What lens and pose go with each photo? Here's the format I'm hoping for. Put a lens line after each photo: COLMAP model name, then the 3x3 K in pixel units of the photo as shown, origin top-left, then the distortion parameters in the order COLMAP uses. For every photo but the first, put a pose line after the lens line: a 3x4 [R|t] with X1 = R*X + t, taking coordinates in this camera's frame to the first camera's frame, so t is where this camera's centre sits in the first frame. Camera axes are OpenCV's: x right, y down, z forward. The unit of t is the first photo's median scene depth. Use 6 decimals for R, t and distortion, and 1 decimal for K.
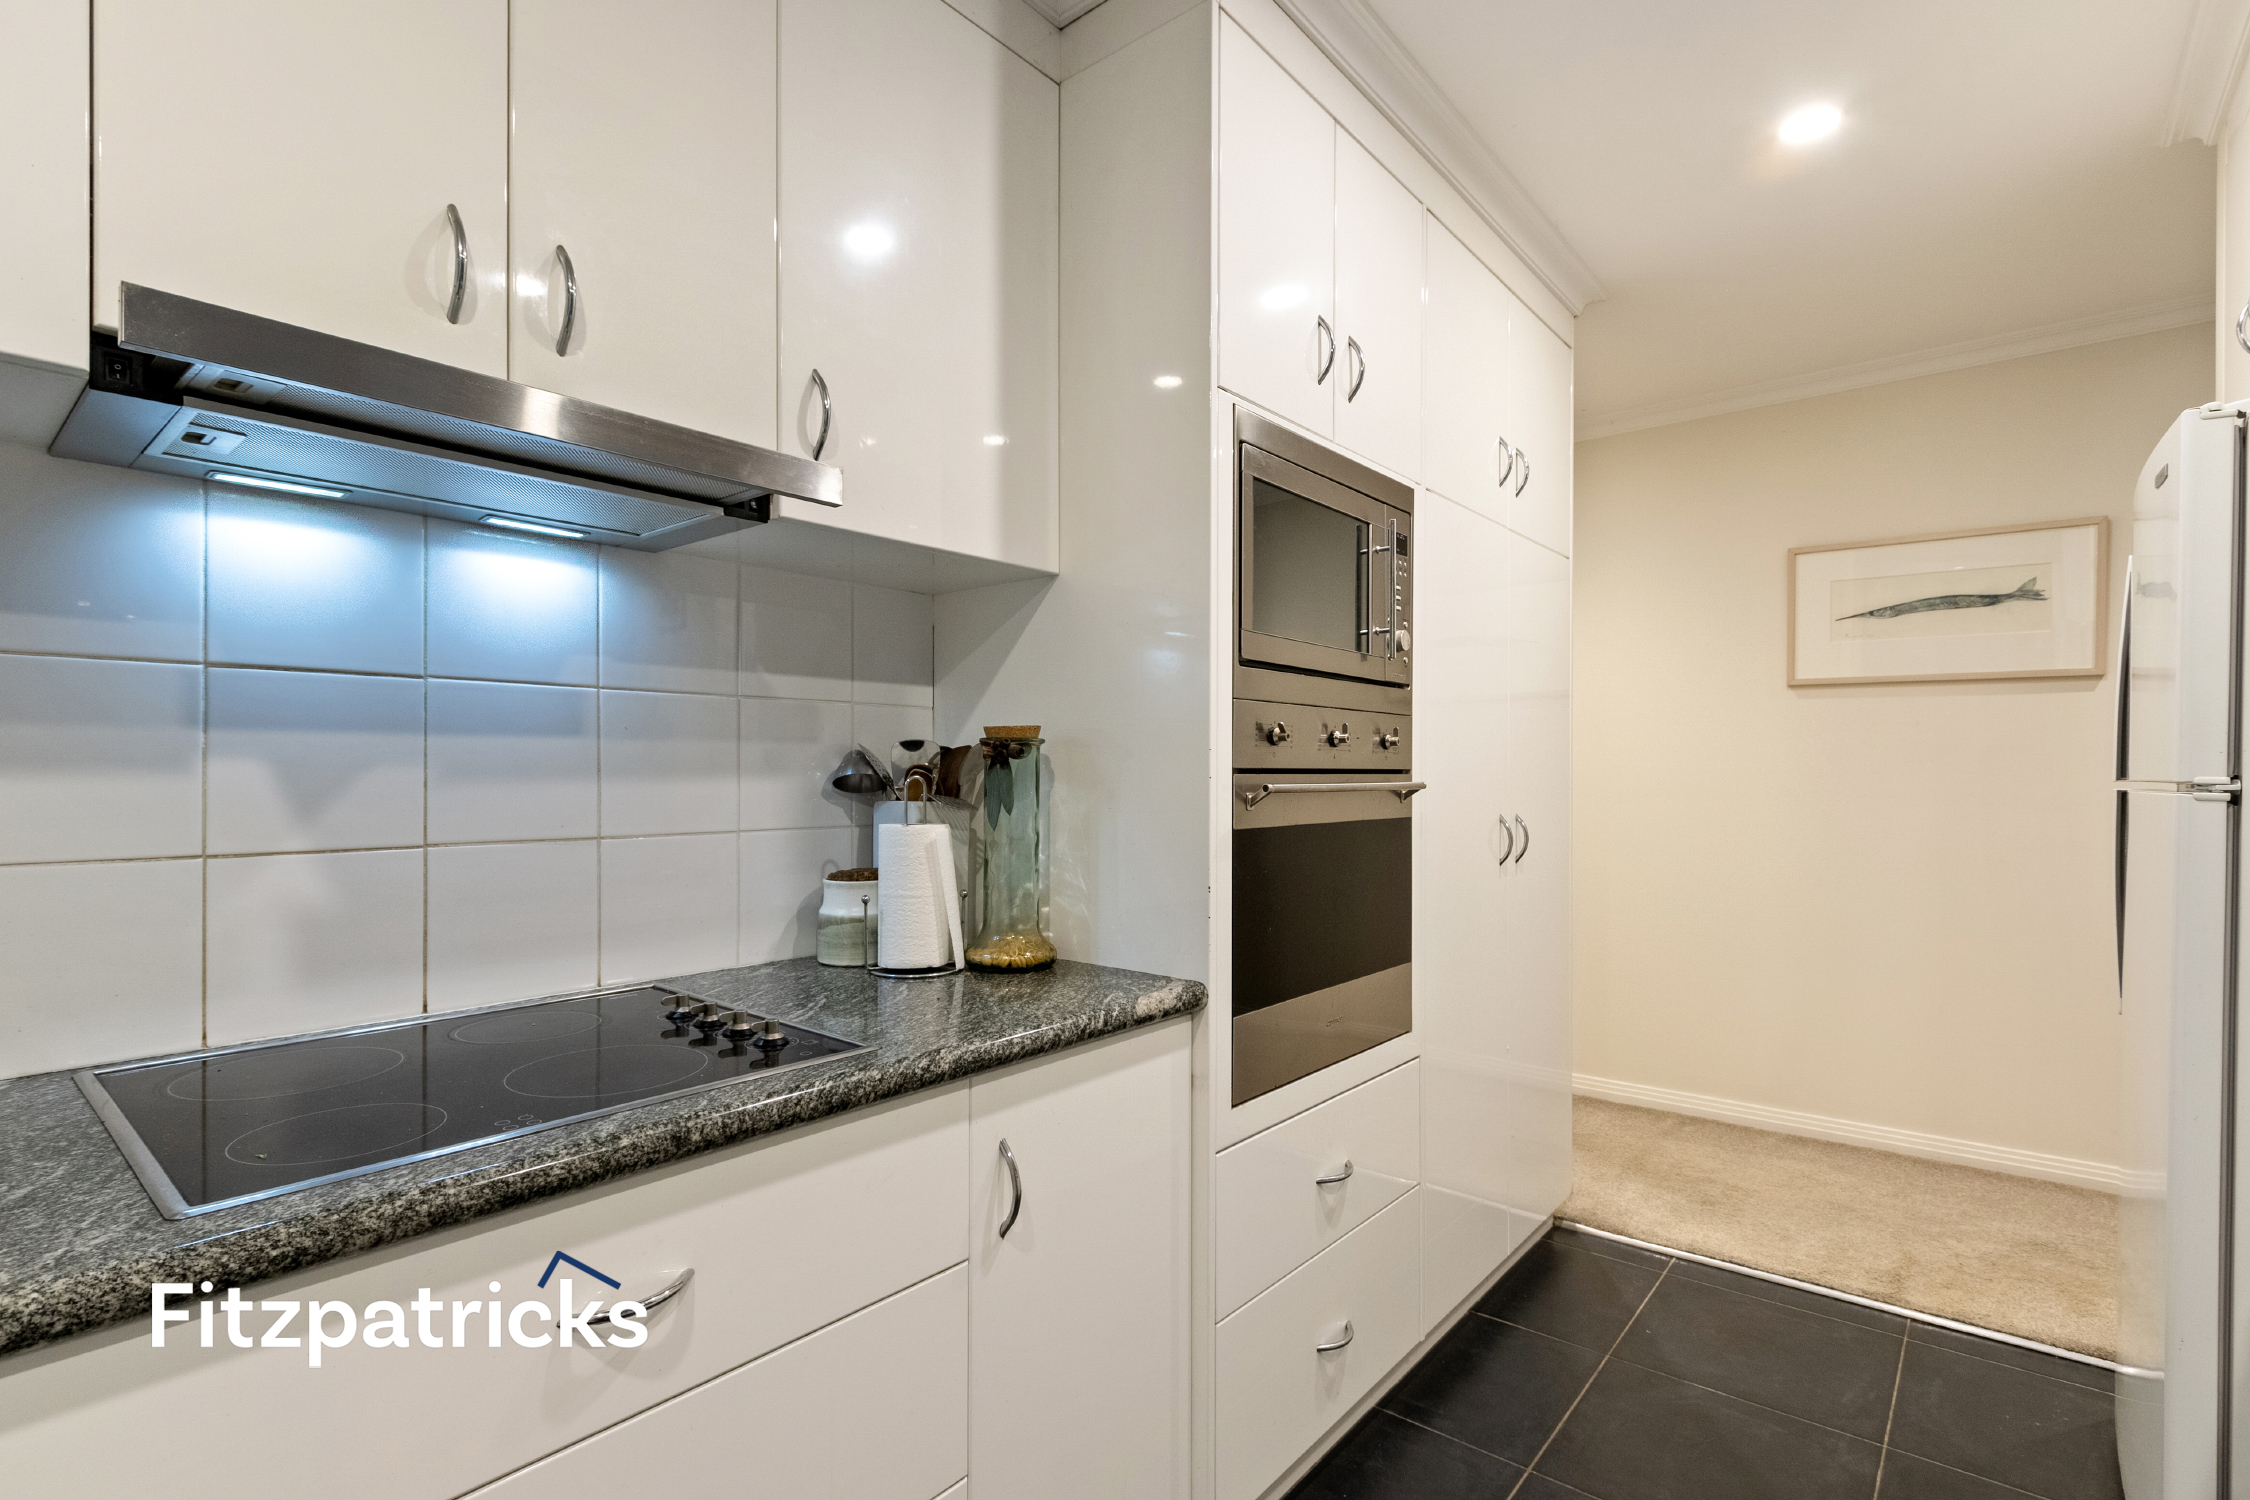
lens RADIAL K [[1061.4, 0, 1124.7], [0, 1061.4, 784.8], [0, 0, 1]] dist [-0.000211, -0.000151]
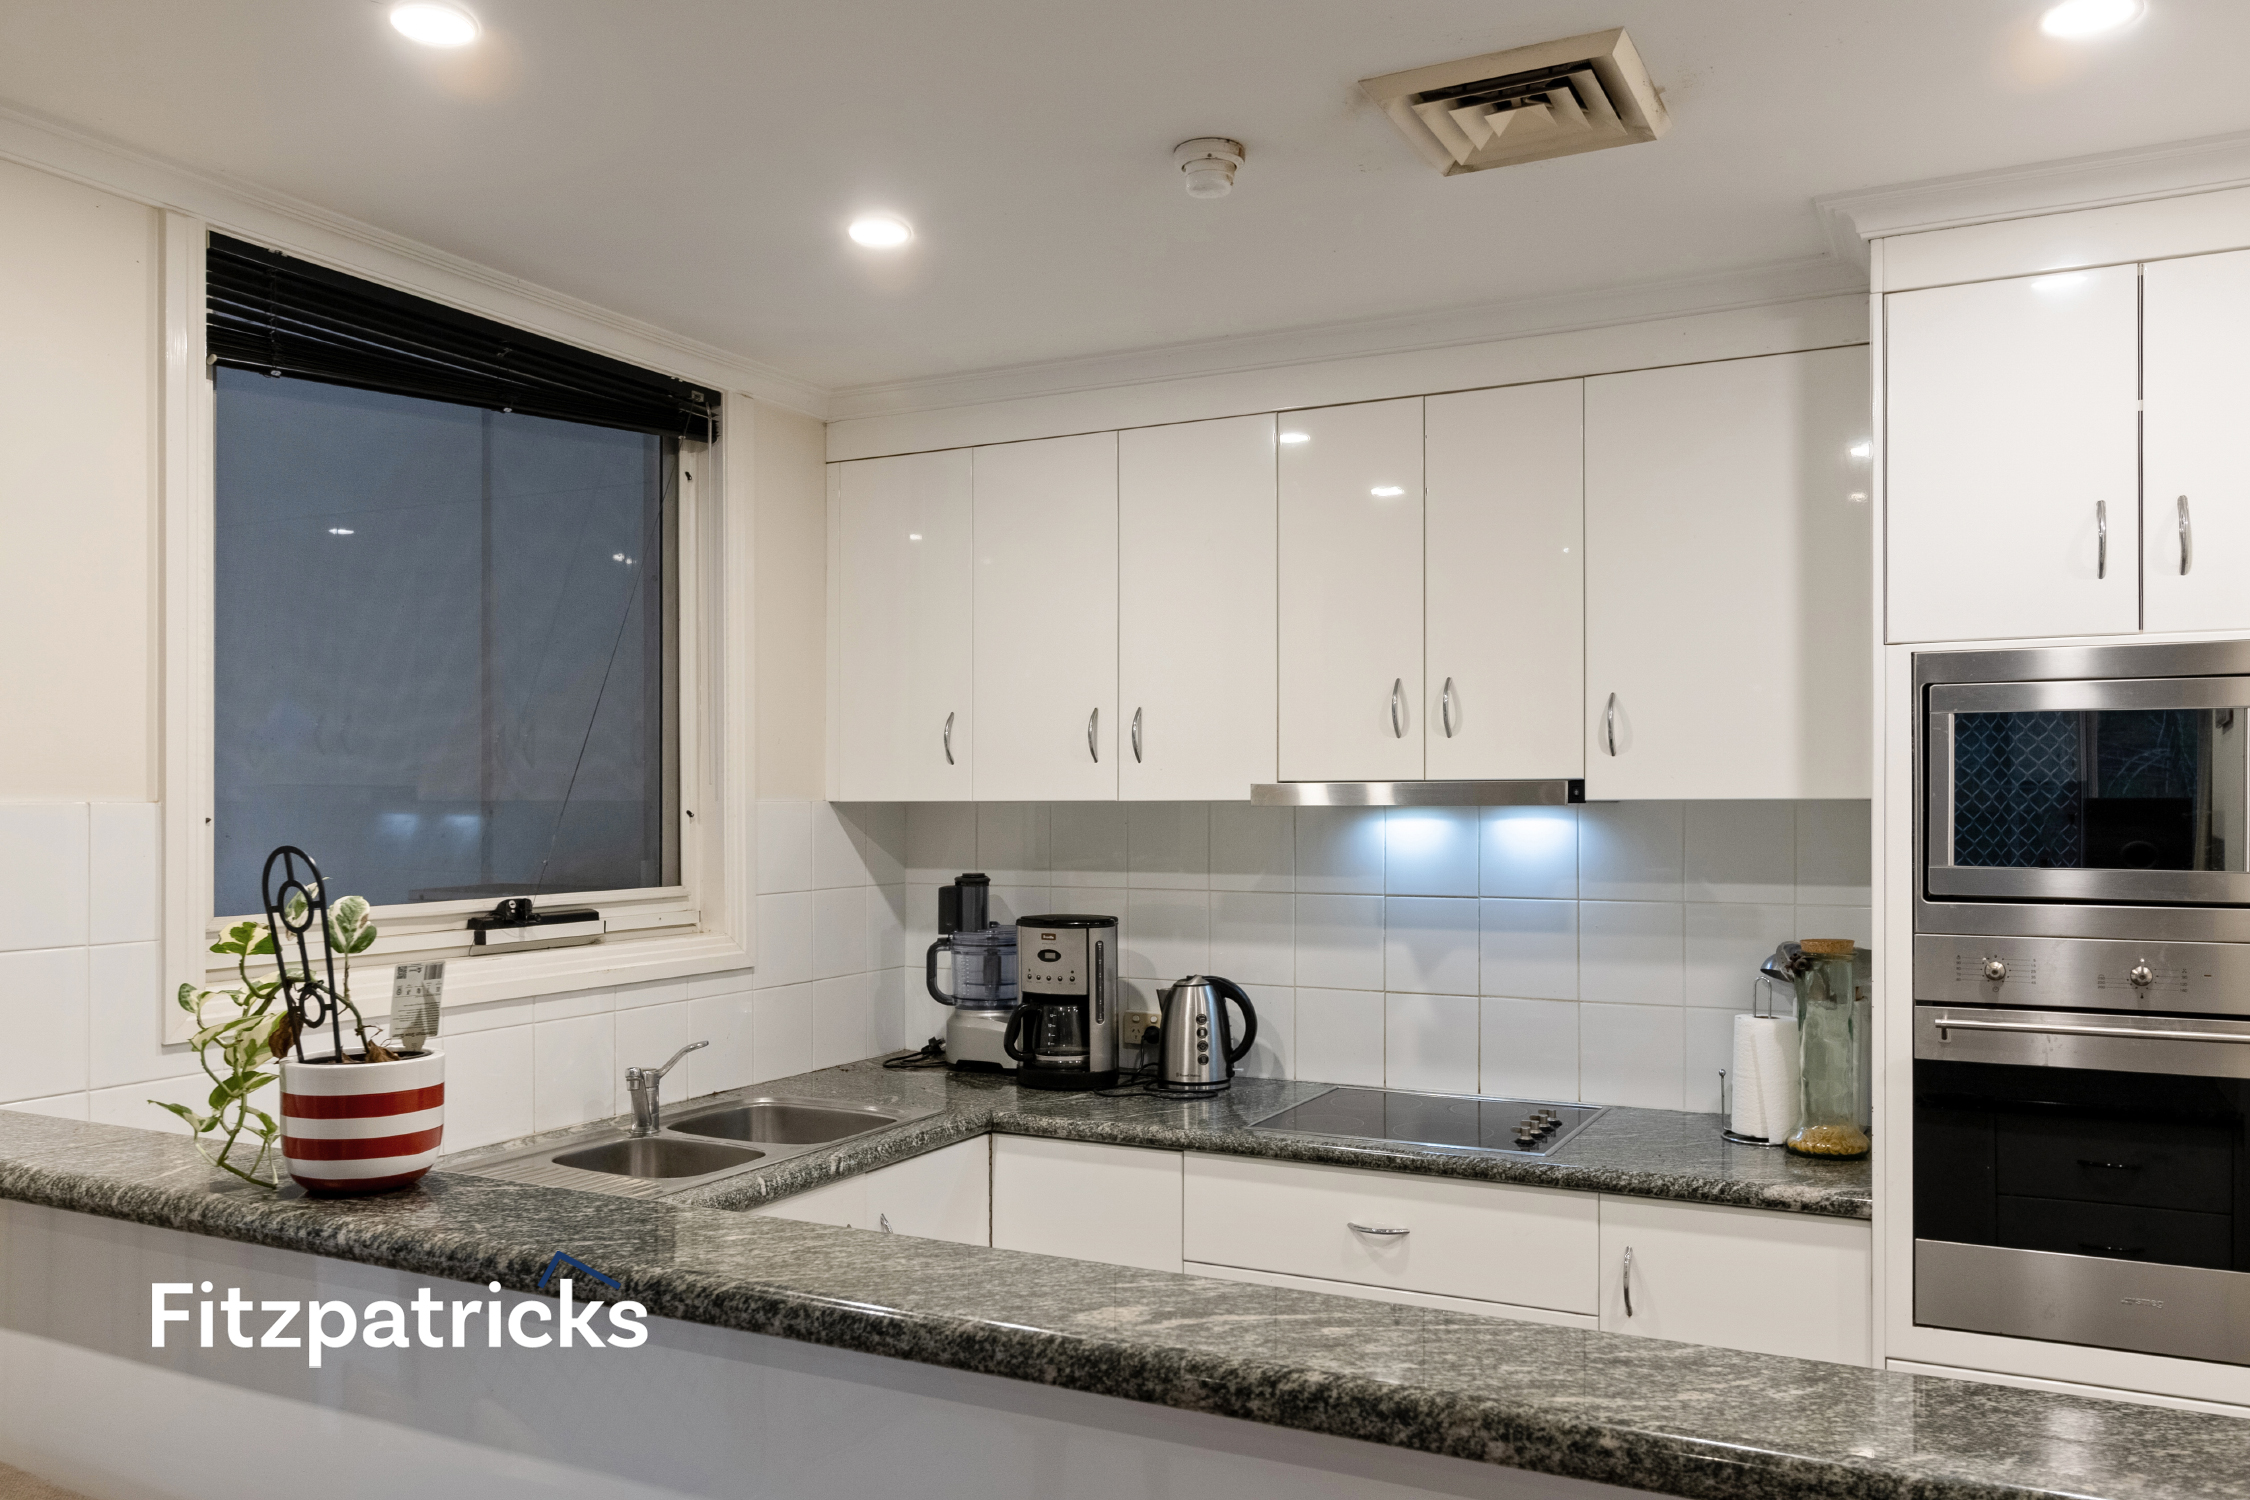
lens RADIAL K [[1698.4, 0, 1123.0], [0, 1698.4, 801.2], [0, 0, 1]] dist [-0.001463, 0.004137]
pose [[0.215132, -0.004225, -0.976576, 1.697972], [-0.008389, 0.999946, -0.006174, -0.210572], [0.976549, 0.009521, 0.215085, -0.135181]]
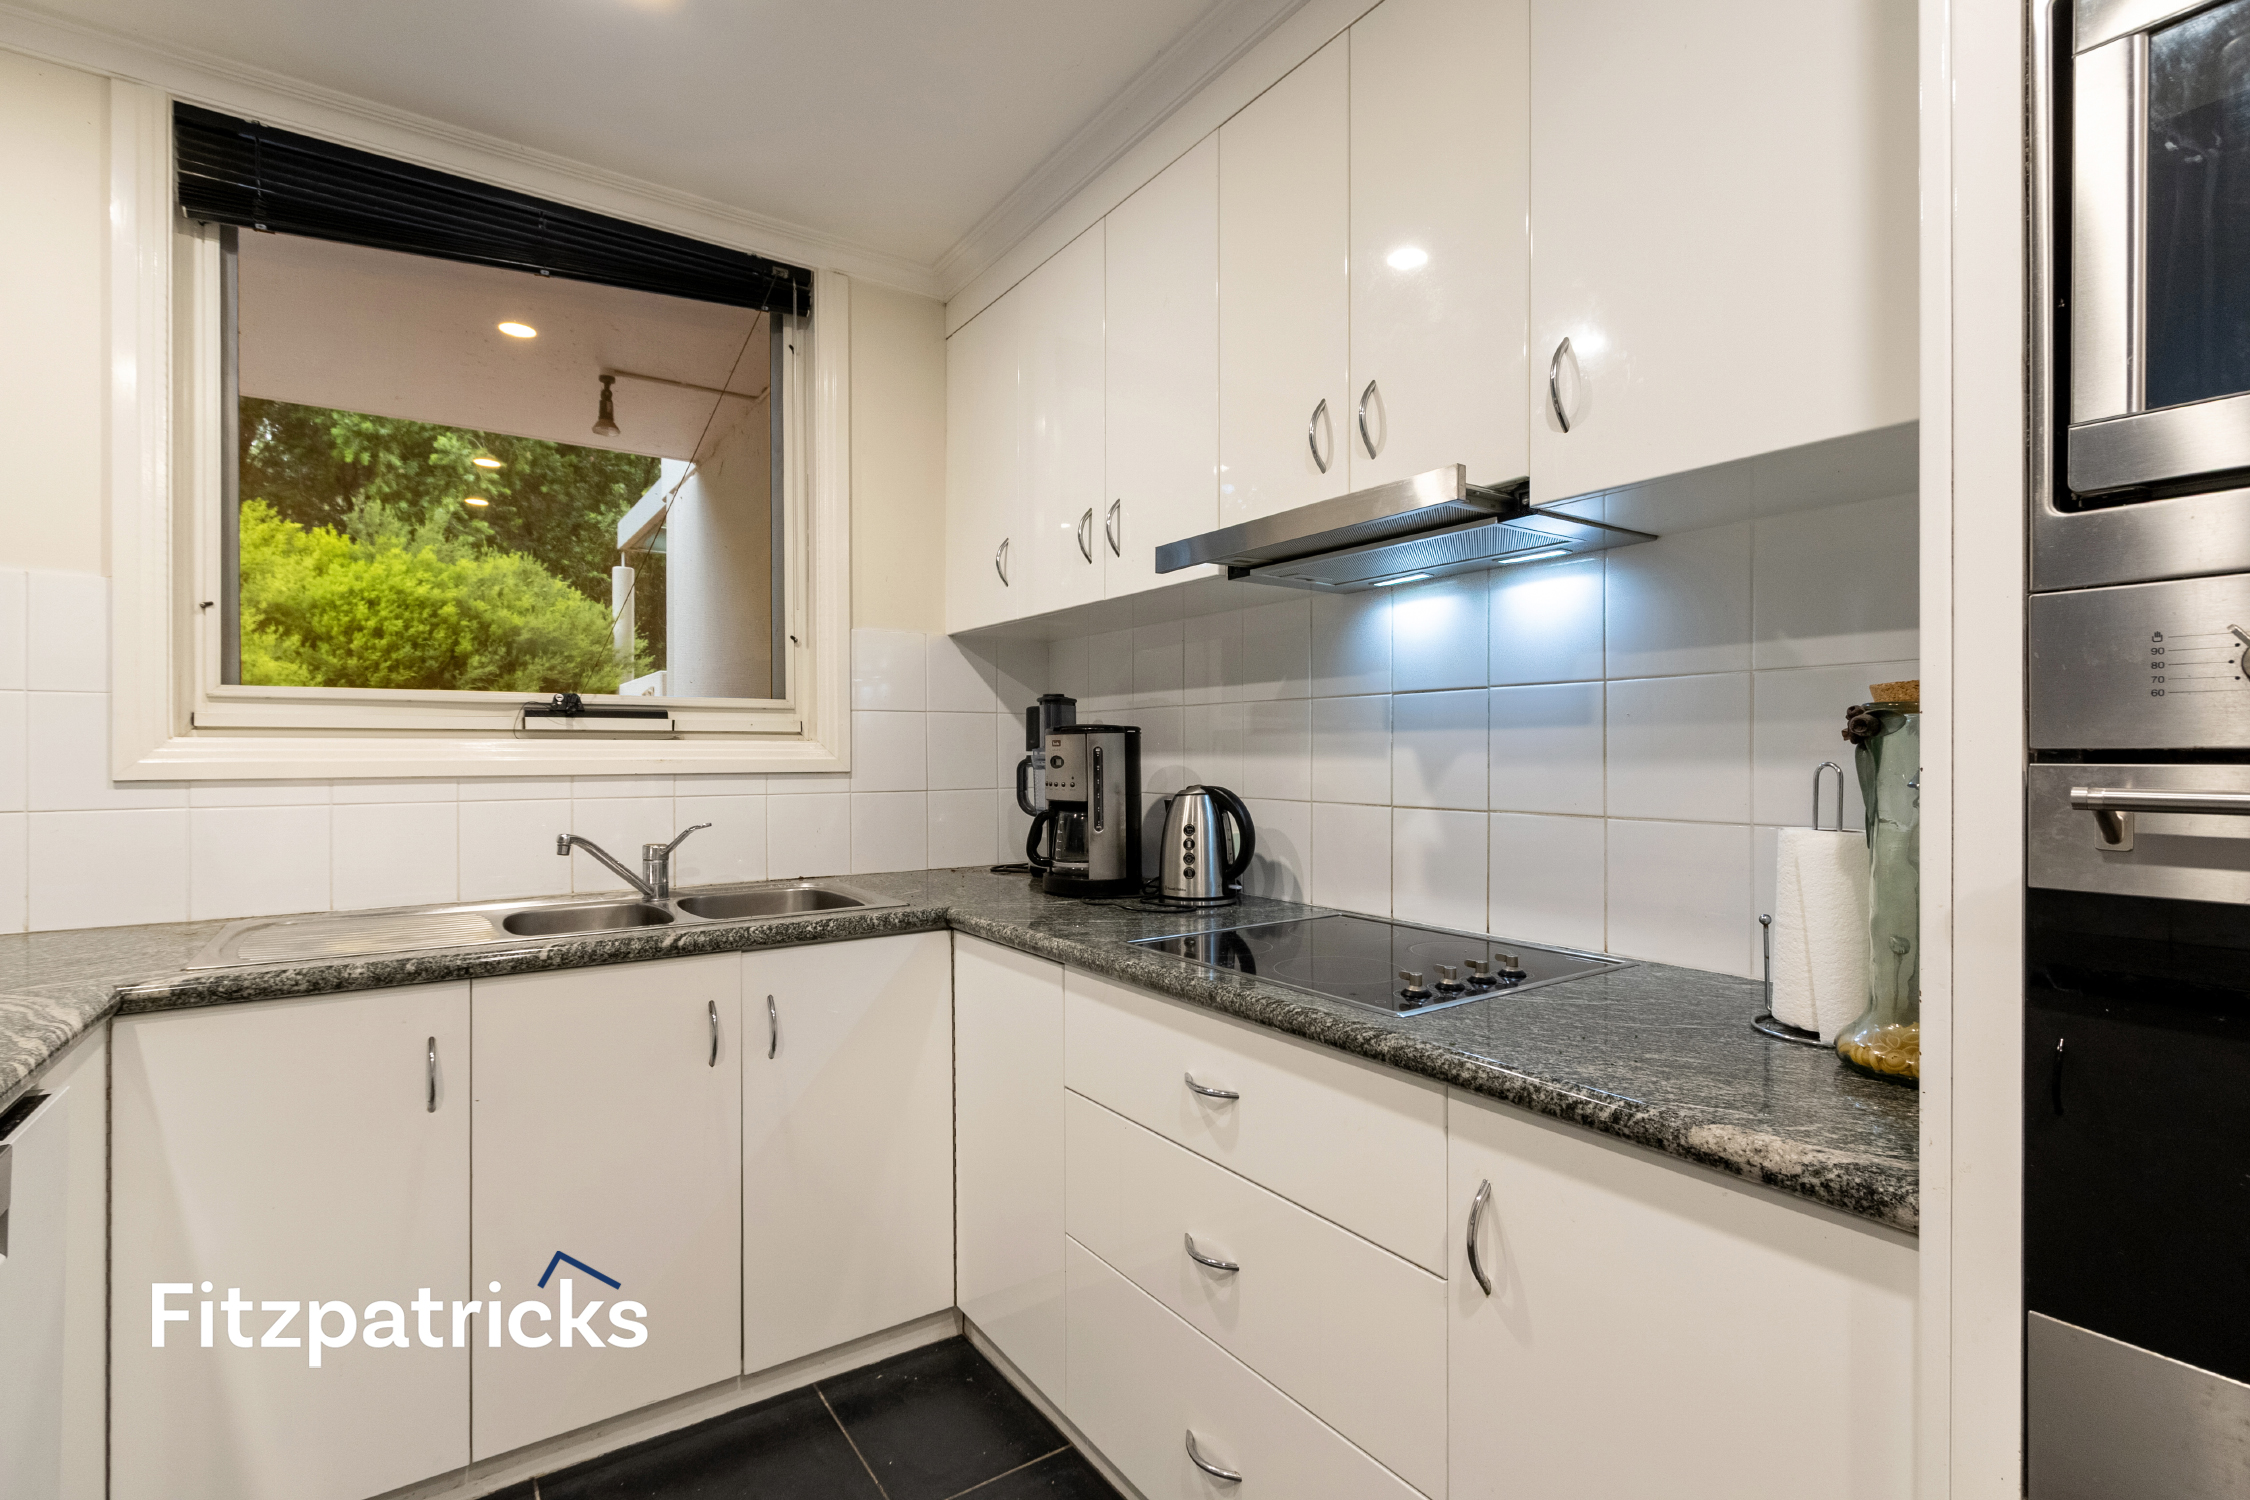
lens RADIAL K [[1037.5, 0, 1117.7], [0, 1037.5, 755.8], [0, 0, 1]] dist [-0.001579, -0.000232]
pose [[-0.266961, -0.000288, -0.963707, 0.675933], [-0.012202, 0.999921, 0.003081, -0.010212], [0.963630, 0.012582, -0.266943, 0.805984]]
